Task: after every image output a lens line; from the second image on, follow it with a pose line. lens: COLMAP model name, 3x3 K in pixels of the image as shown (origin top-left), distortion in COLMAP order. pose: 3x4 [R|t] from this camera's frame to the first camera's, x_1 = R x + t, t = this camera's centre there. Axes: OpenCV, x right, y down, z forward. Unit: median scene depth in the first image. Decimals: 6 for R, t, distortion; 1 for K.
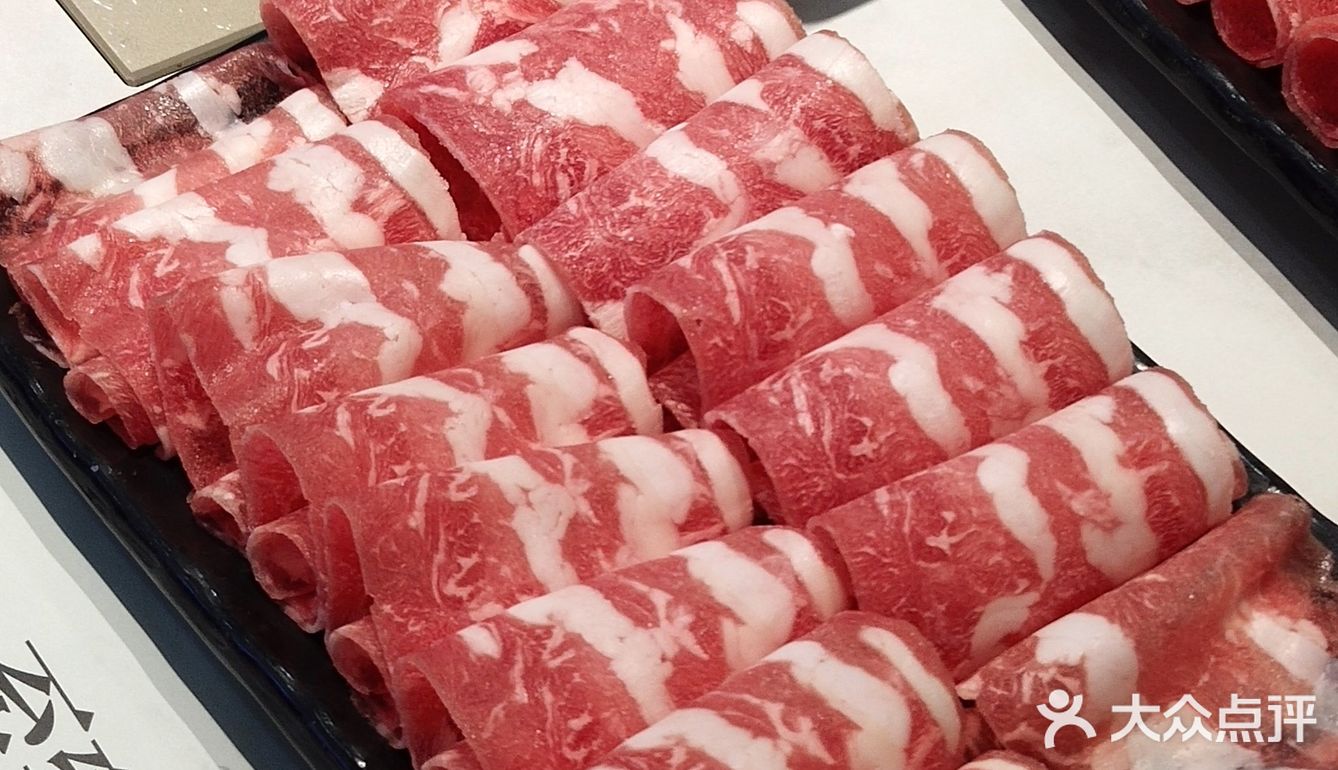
lens RADIAL K [[2647.1, 0, 669.0], [0, 2647.1, 385.0], [0, 0, 1]] dist [0.027131, 0.338162]
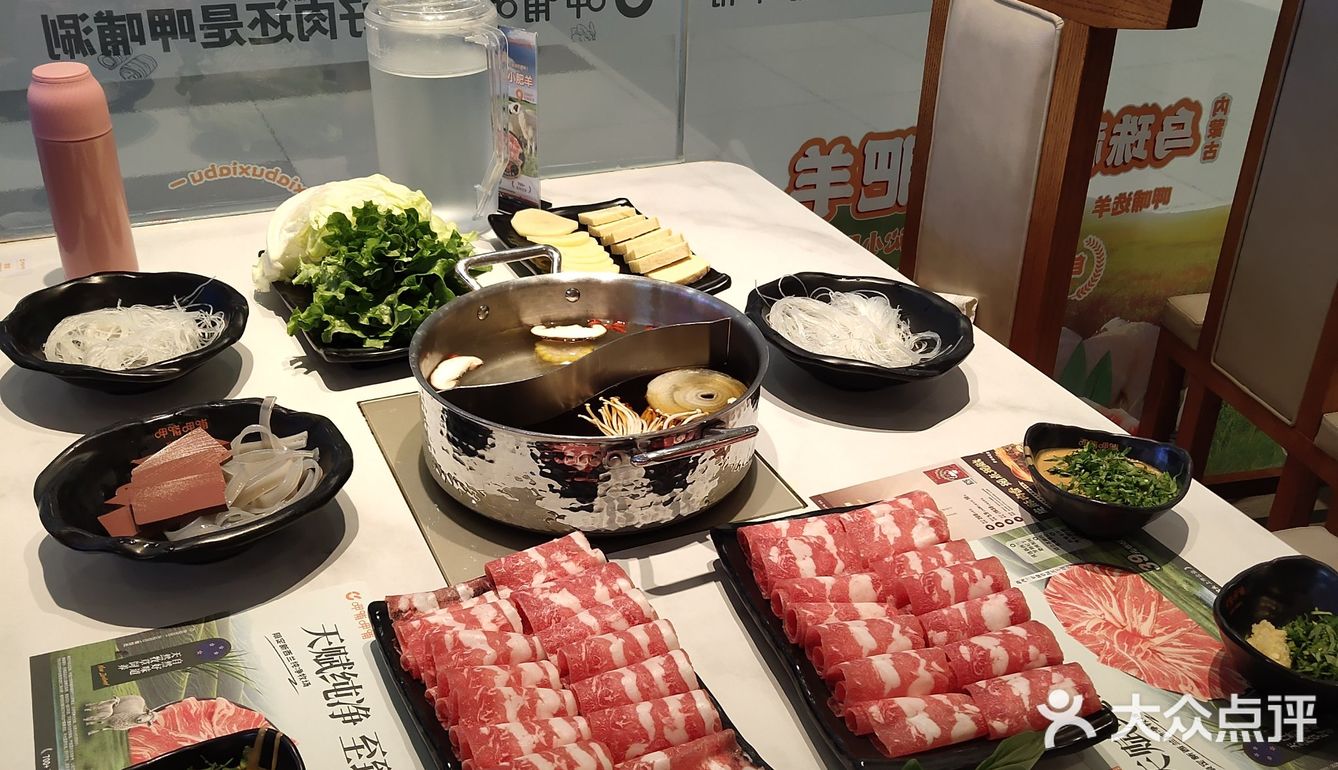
lens RADIAL K [[1316.5, 0, 669.0], [0, 1316.5, 385.0], [0, 0, 1]] dist [0.001138, -0.000487]
pose [[0.982456, 0.082420, -0.167292, 0.392896], [-0.135811, 0.930963, -0.338915, 0.208903], [0.127809, 0.355689, 0.925824, -0.716390]]
